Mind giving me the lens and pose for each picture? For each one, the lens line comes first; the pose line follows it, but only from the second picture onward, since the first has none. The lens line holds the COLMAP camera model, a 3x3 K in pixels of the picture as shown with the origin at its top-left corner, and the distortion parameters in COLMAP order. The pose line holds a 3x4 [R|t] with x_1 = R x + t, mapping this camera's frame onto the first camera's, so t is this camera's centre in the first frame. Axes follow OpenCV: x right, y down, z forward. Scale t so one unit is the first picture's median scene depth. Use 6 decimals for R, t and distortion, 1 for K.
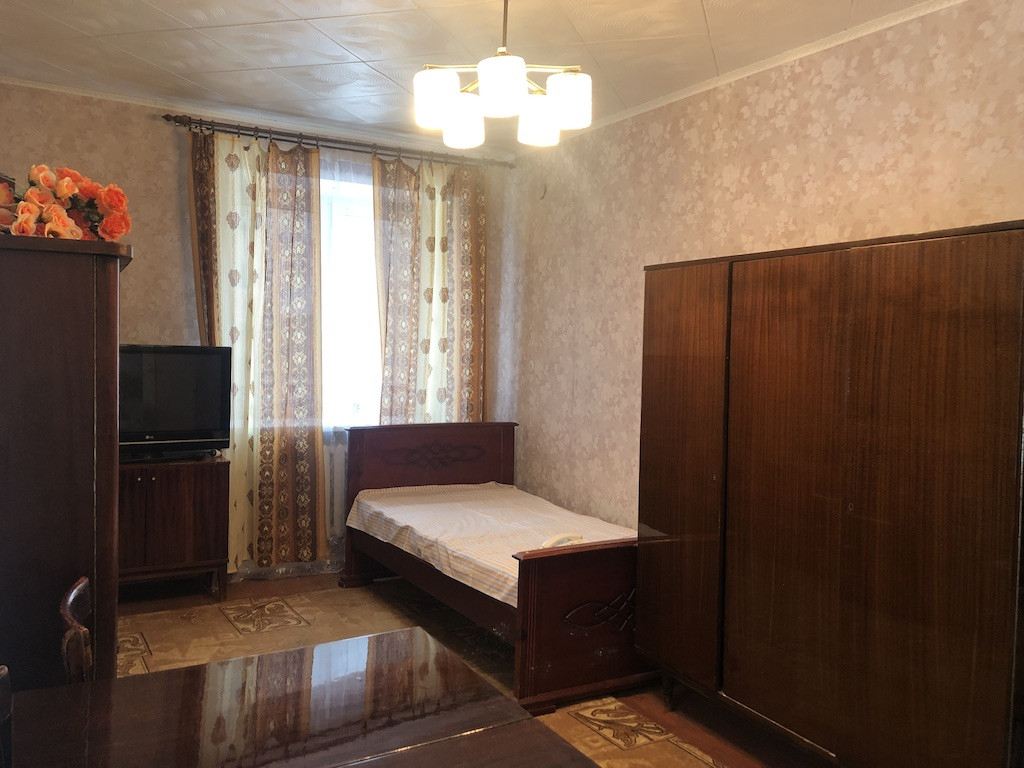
lens RADIAL K [[846.8, 0, 512.0], [0, 846.8, 384.0], [0, 0, 1]] dist [0.036886, -0.035712]
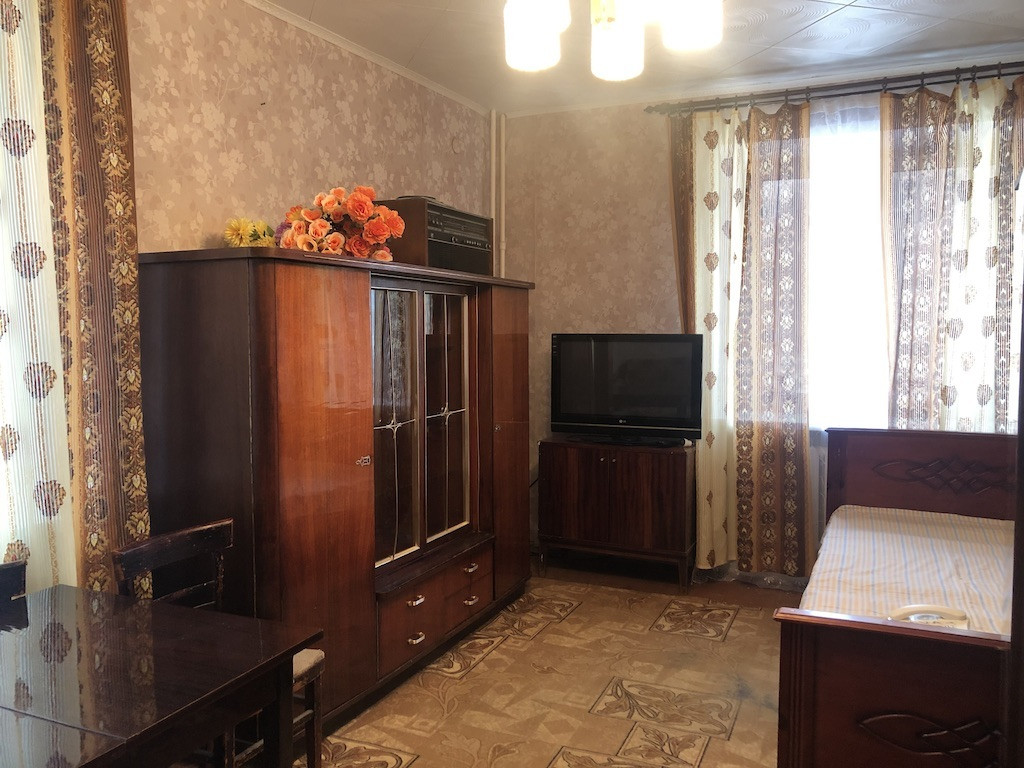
lens RADIAL K [[846.8, 0, 512.0], [0, 846.8, 384.0], [0, 0, 1]] dist [0.036886, -0.035712]
pose [[0.577824, 0.030176, -0.815603, 0.318748], [-0.021790, 0.999530, 0.021544, -0.003139], [0.815870, 0.005323, 0.578211, 0.262994]]
